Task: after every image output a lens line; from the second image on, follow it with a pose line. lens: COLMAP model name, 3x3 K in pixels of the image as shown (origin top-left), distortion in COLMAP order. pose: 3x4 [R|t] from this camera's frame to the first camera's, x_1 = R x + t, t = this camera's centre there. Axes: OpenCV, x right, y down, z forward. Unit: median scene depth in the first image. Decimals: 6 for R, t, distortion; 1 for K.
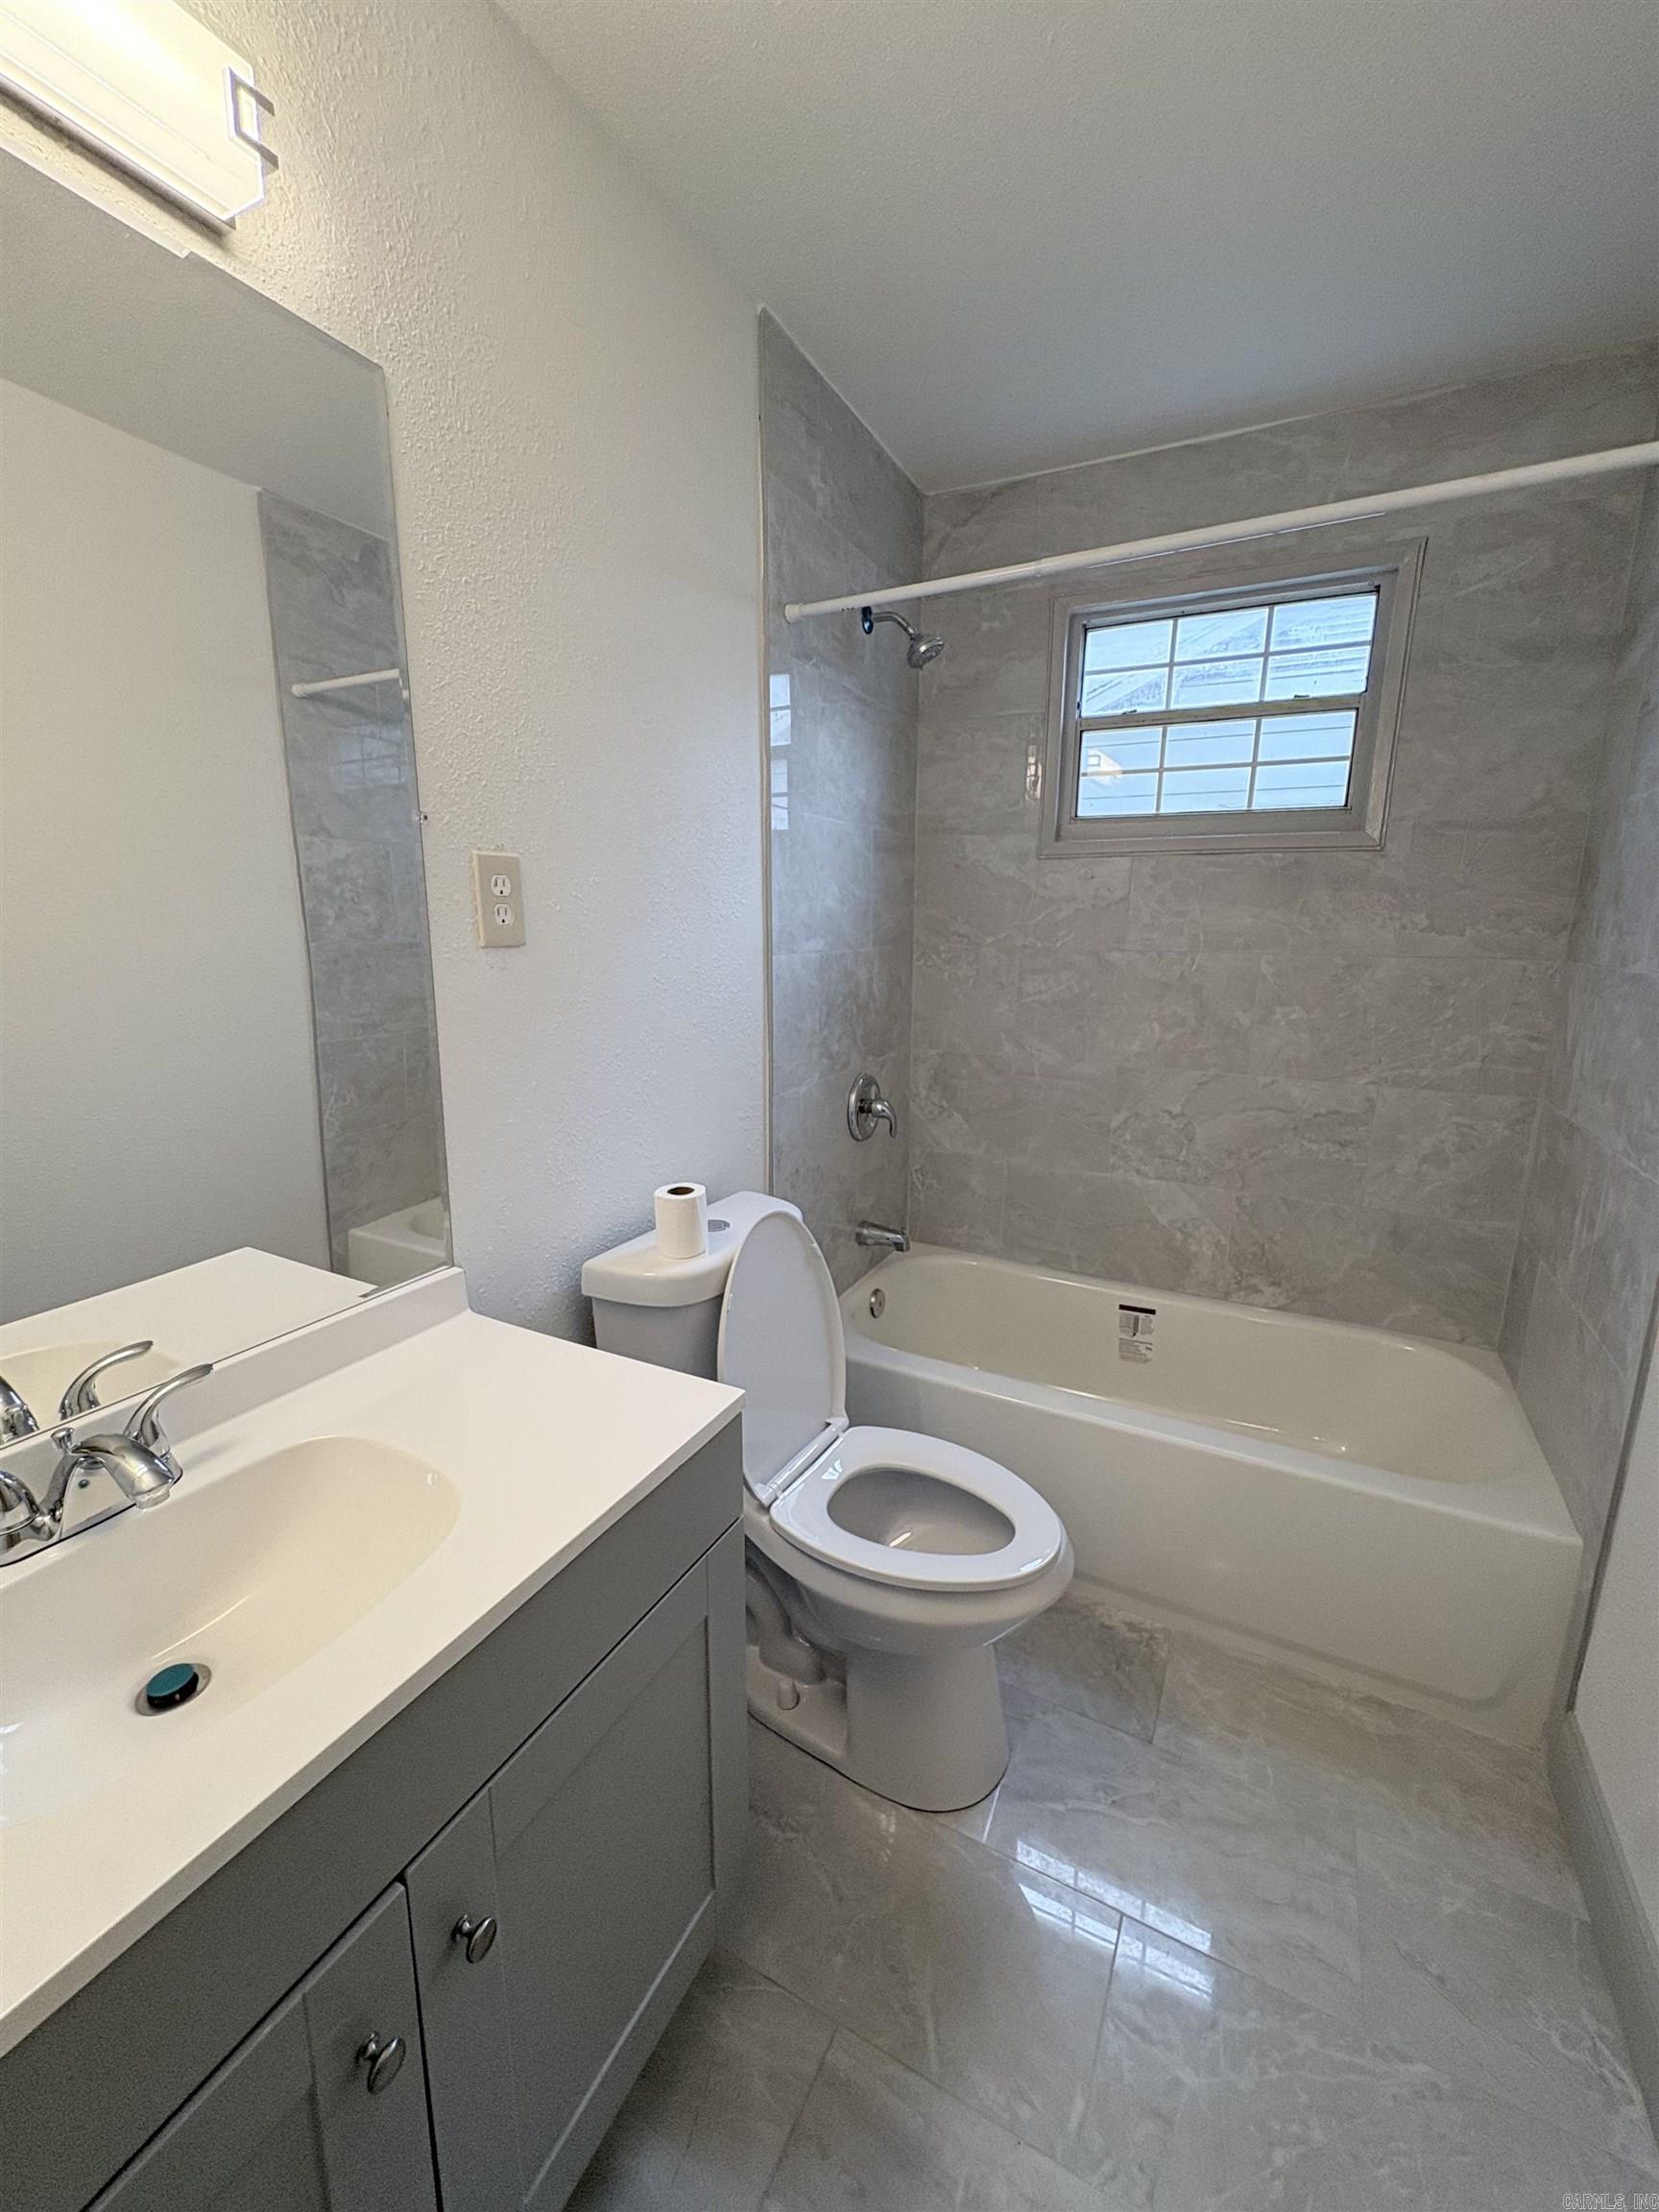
lens RADIAL K [[885.6, 0, 822.6], [0, 885.6, 1106.0], [0, 0, 1]] dist [-0.000216, 0.000169]
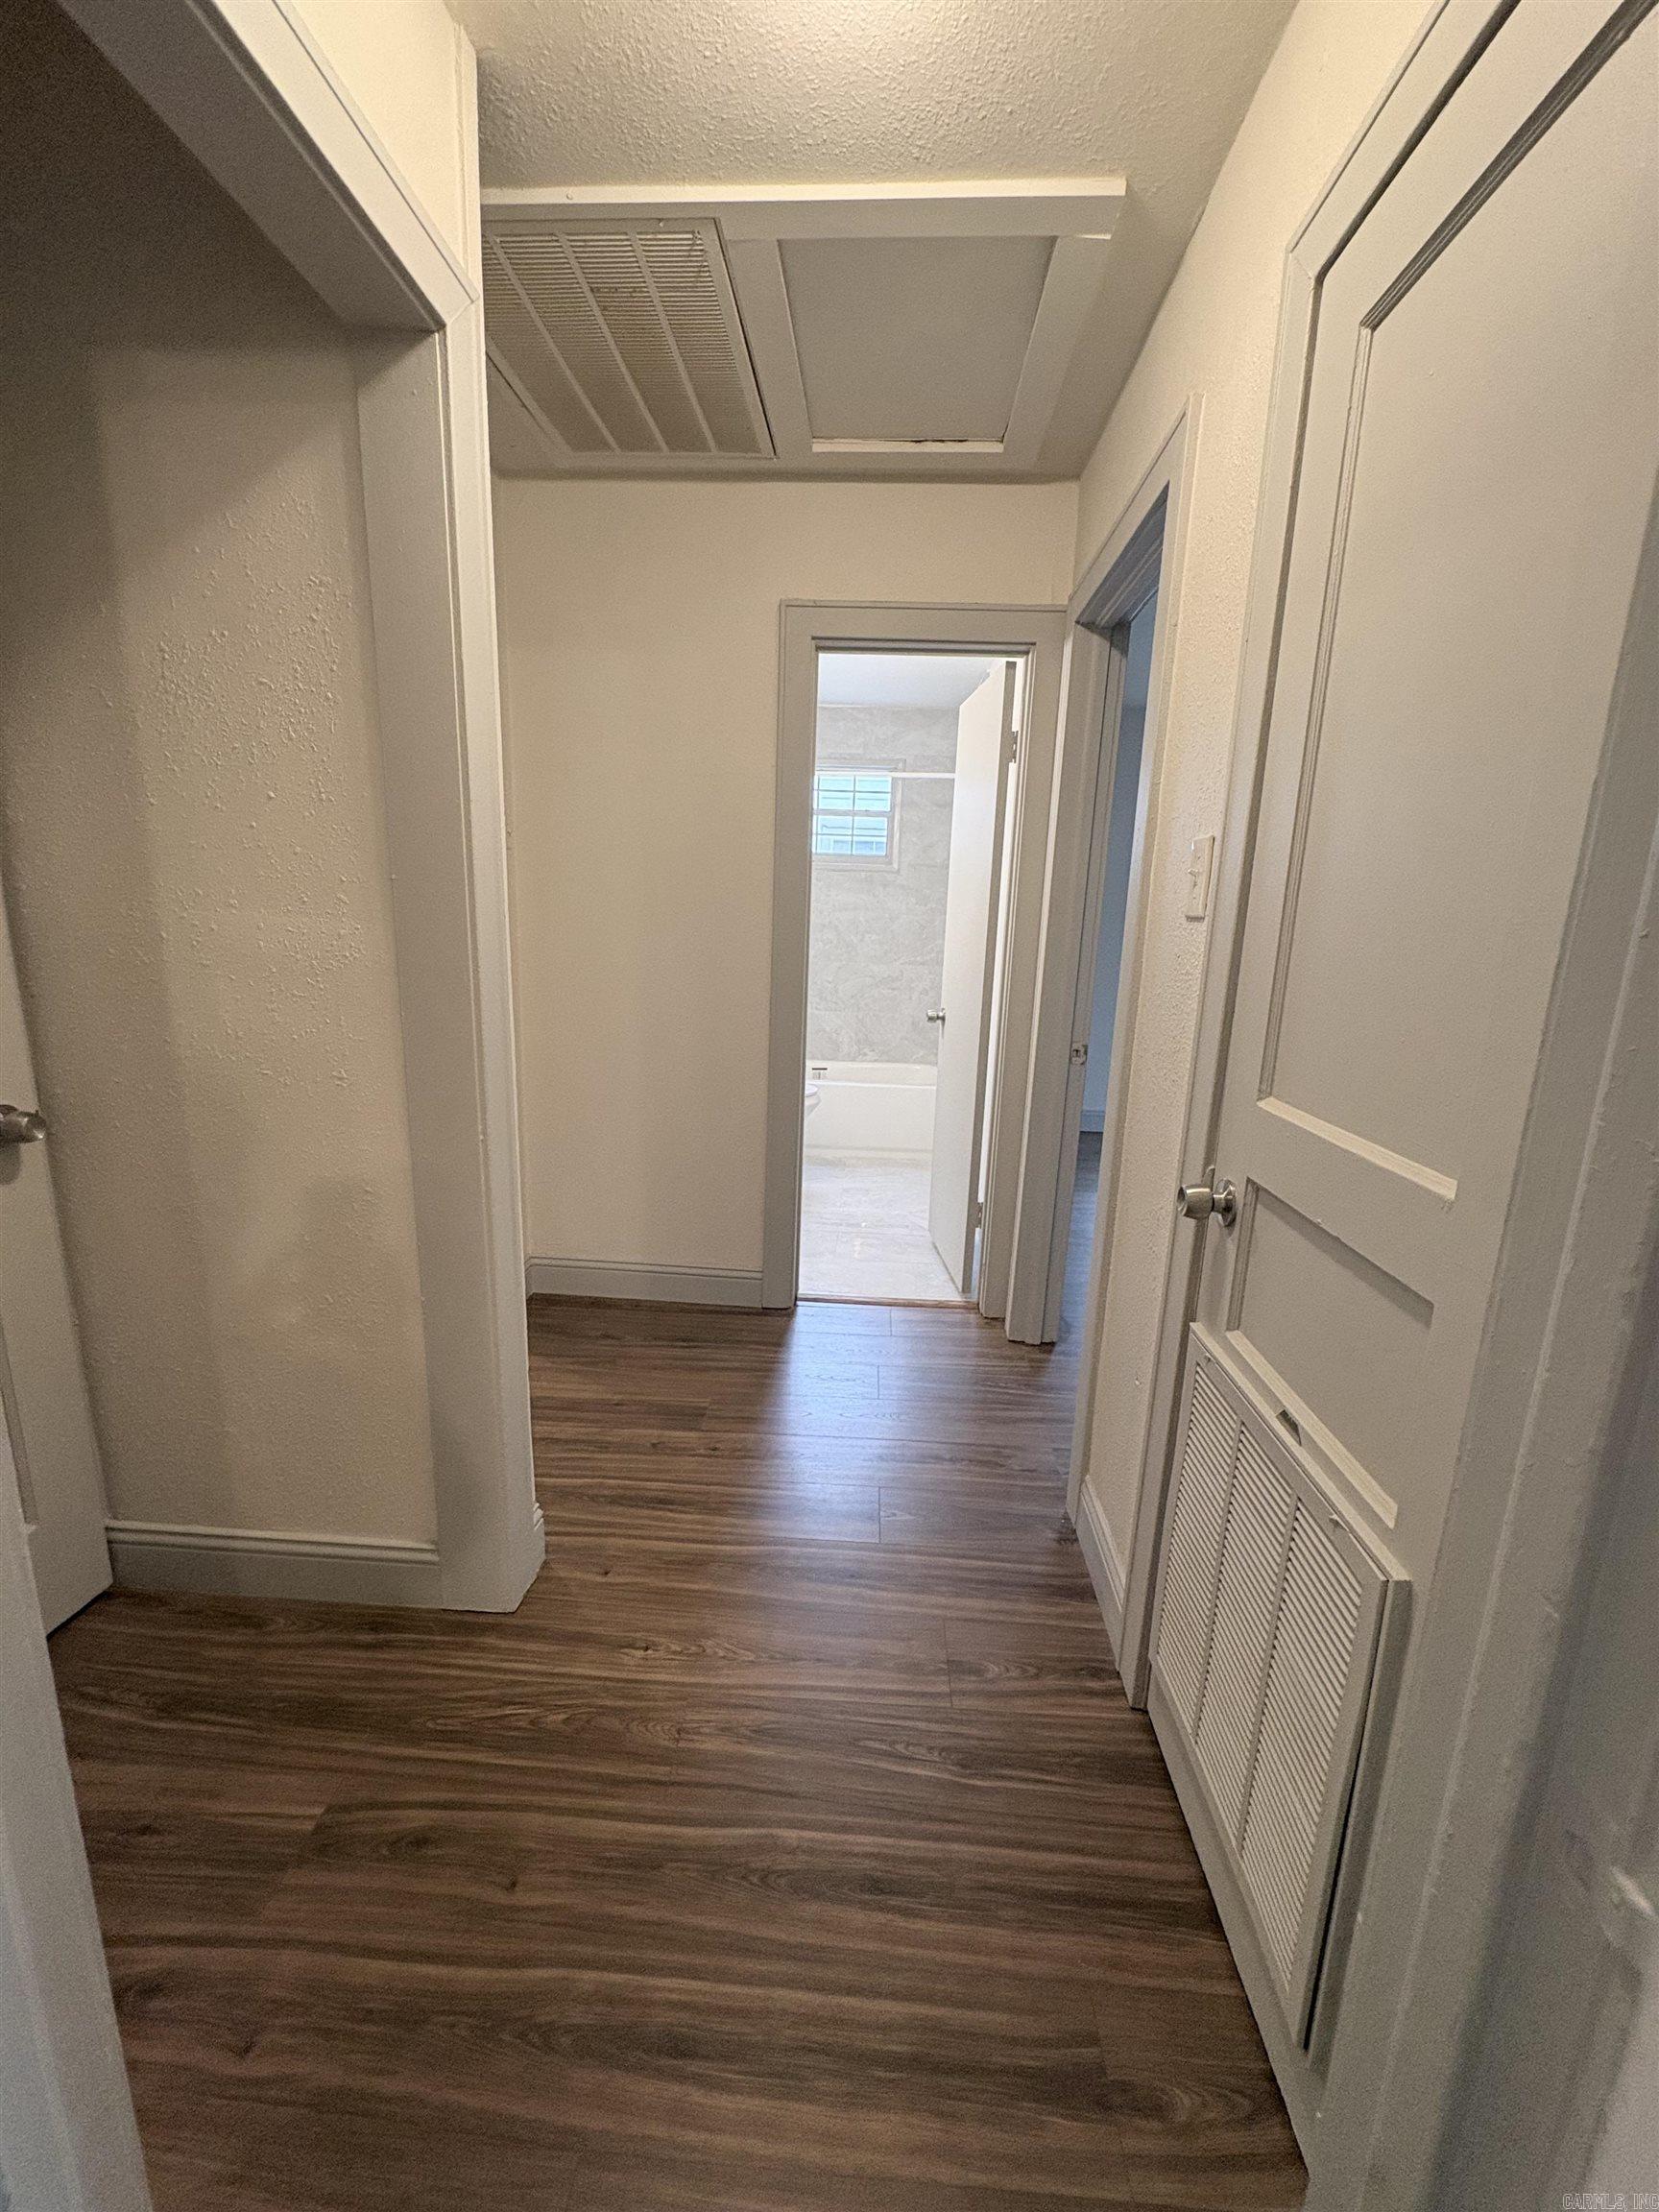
lens RADIAL K [[885.6, 0, 826.3], [0, 885.6, 1101.6], [0, 0, 1]] dist [-0.000216, 0.000169]
pose [[0.907628, -0.074691, 0.413077, -0.654652], [0.063214, 0.997141, 0.041403, 0.249239], [-0.414988, -0.011466, 0.909754, -1.226923]]
